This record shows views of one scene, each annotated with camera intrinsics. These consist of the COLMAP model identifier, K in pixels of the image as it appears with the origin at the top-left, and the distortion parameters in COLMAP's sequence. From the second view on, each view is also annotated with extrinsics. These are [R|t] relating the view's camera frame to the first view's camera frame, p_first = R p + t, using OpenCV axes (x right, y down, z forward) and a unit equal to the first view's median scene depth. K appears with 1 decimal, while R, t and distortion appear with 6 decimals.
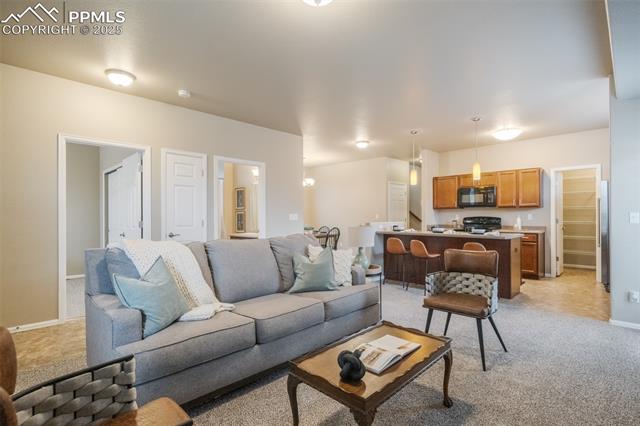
lens RADIAL K [[306.0, 0, 320.0], [0, 306.0, 213.0], [0, 0, 1]] dist [-0.000514, -0.000325]
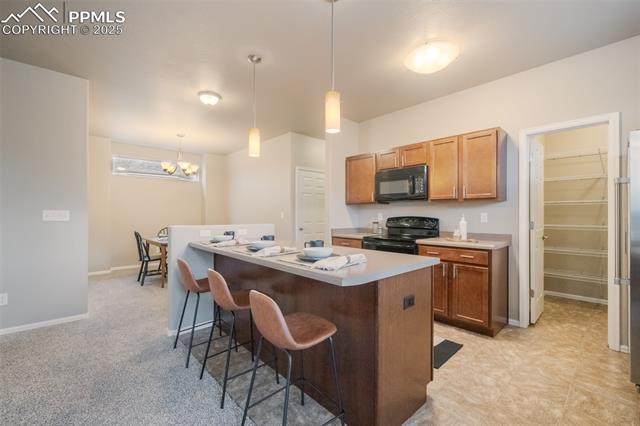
lens RADIAL K [[272.1, 0, 320.0], [0, 272.1, 213.0], [0, 0, 1]] dist [0.001555, 0.000181]
pose [[0.999342, 0.004746, -0.035954, 0.399816], [-0.004656, 0.999986, 0.002572, 0.004376], [0.035966, -0.002403, 0.999350, 0.480351]]
